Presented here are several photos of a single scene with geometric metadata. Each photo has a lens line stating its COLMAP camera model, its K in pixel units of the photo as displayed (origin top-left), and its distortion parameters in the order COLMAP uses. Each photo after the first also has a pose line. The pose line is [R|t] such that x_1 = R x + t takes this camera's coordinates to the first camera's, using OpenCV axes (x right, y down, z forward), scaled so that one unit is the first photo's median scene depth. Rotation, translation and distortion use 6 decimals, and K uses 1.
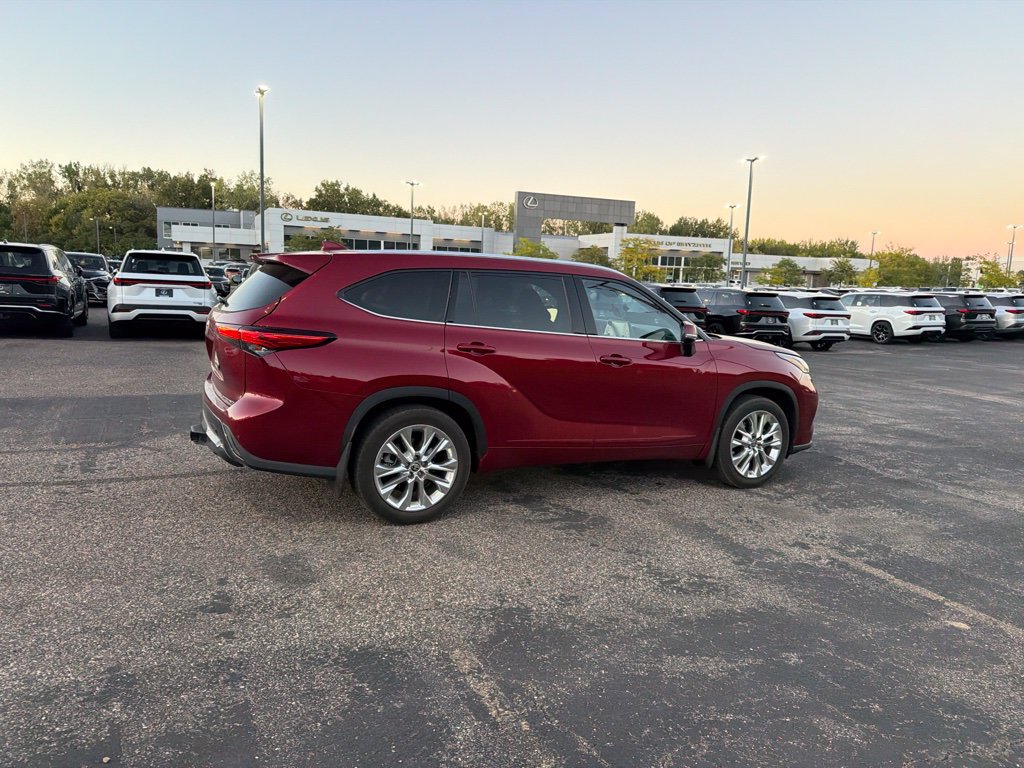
lens RADIAL K [[712.0, 0, 507.5], [0, 712.0, 386.5], [0, 0, 1]] dist [0.051302, -0.069111]
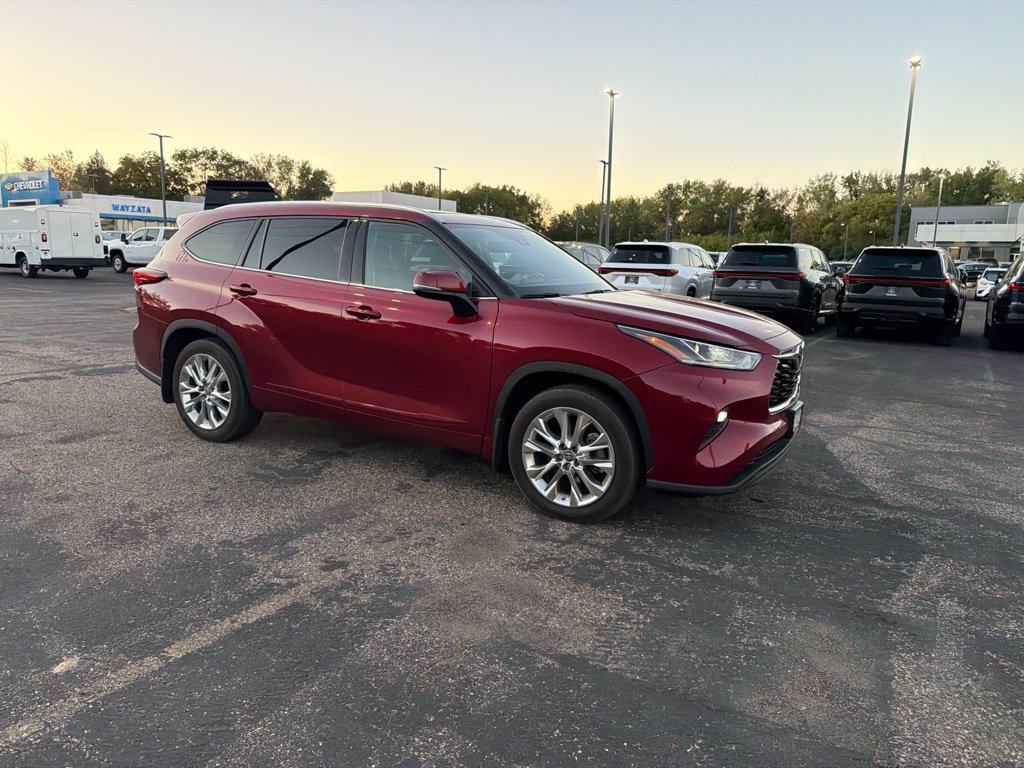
lens RADIAL K [[712.0, 0, 511.1], [0, 712.0, 392.6], [0, 0, 1]] dist [0.051302, -0.069111]
pose [[0.556018, 0.121783, -0.822200, 0.852480], [-0.120681, 0.990554, 0.065109, -0.016006], [0.822363, 0.063022, 0.565463, 0.572453]]
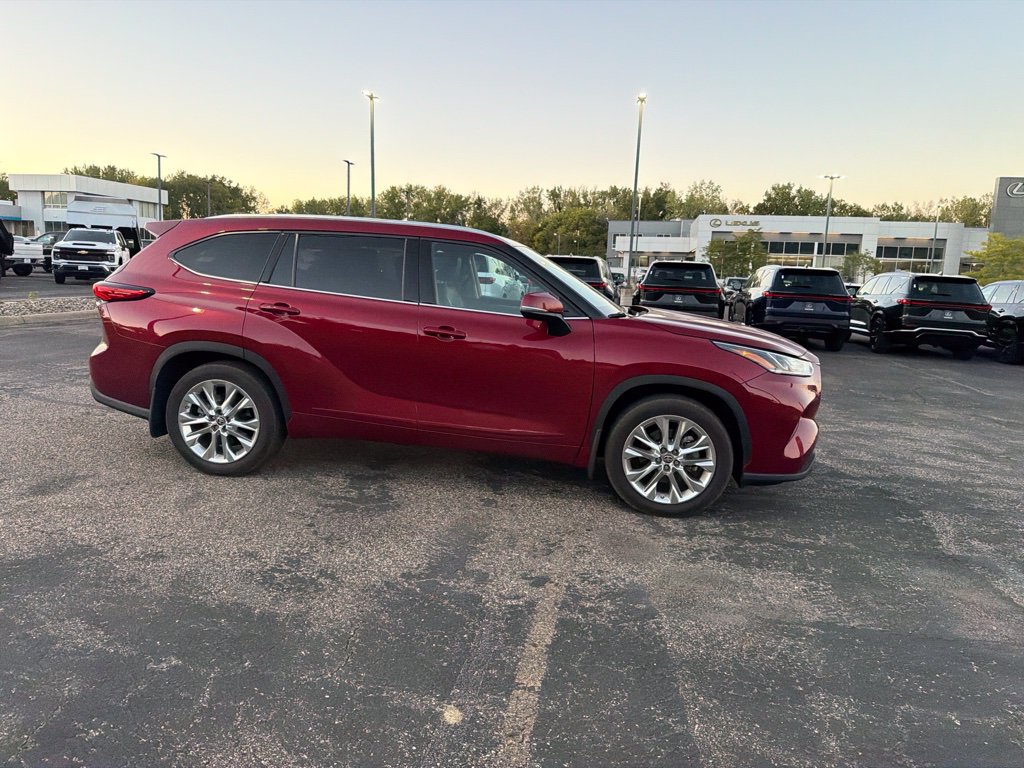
lens RADIAL K [[712.0, 0, 512.3], [0, 712.0, 385.9], [0, 0, 1]] dist [0.051302, -0.069111]
pose [[0.824201, 0.081173, -0.560449, 0.621907], [-0.087674, 0.996031, 0.015327, 0.006191], [0.559469, 0.036504, 0.828047, 0.281310]]
